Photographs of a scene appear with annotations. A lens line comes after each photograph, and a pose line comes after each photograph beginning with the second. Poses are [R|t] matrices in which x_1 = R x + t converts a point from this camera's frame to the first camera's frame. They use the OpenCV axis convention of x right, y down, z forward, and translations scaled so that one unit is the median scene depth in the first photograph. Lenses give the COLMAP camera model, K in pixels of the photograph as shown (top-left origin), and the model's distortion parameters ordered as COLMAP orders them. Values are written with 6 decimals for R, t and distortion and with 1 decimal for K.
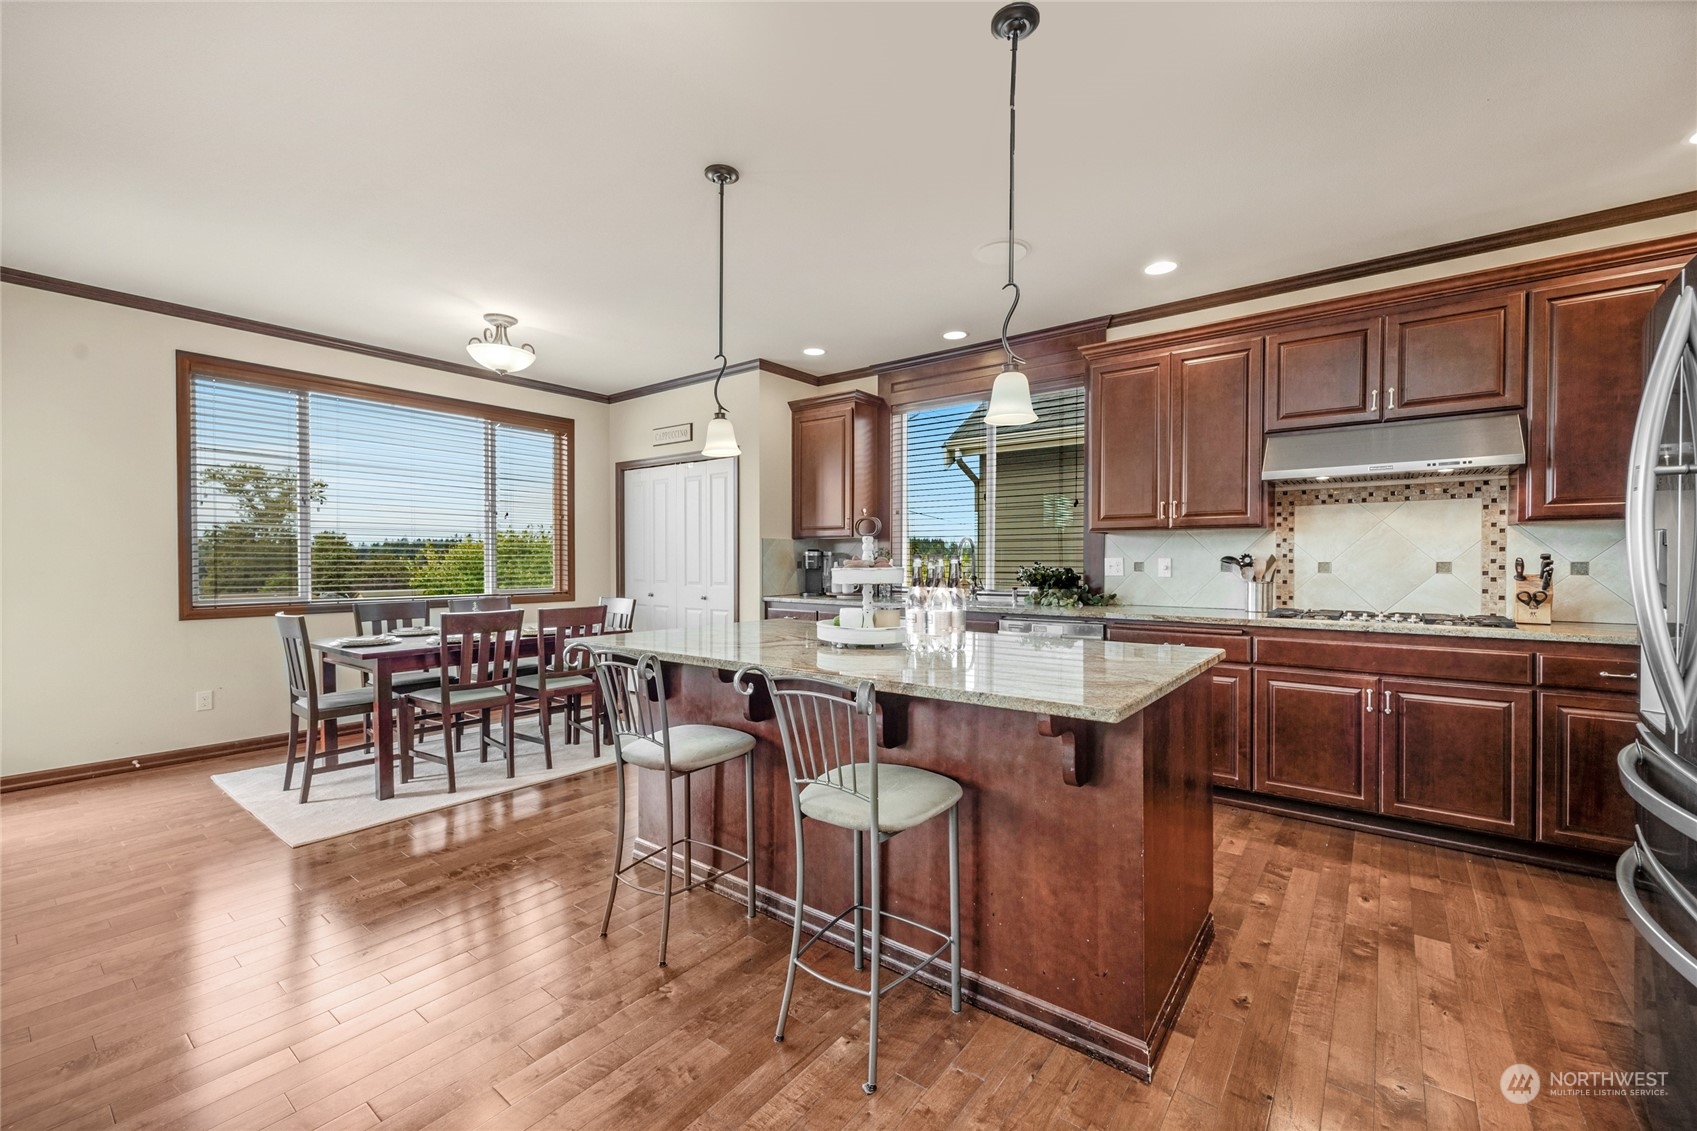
lens RADIAL K [[694.5, 0, 871.6], [0, 694.5, 555.4], [0, 0, 1]] dist [0.004626, -0.000604]
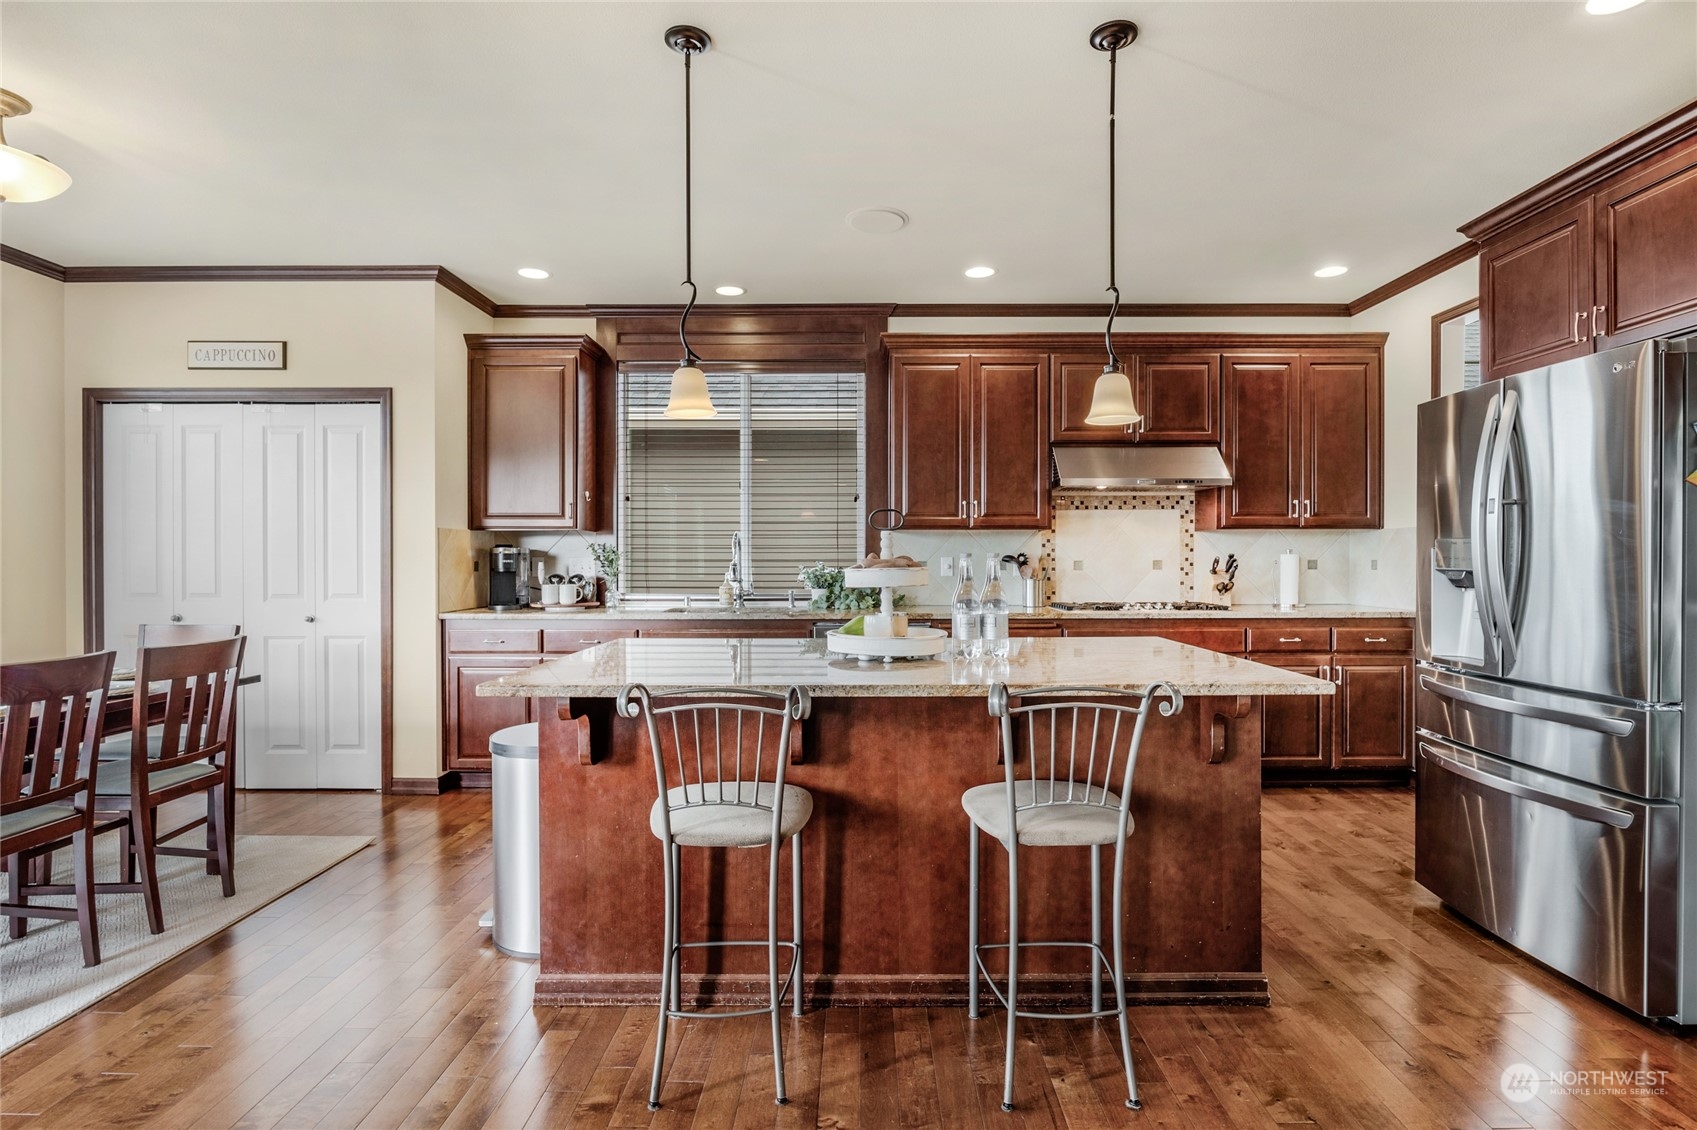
lens RADIAL K [[828.3, 0, 850.2], [0, 828.3, 549.9], [0, 0, 1]] dist [-0.013327, 0.004687]
pose [[0.797466, 0.006267, 0.603331, -0.503393], [-0.002874, 0.999974, -0.006589, 0.002568], [-0.603357, 0.003520, 0.797464, 0.161730]]
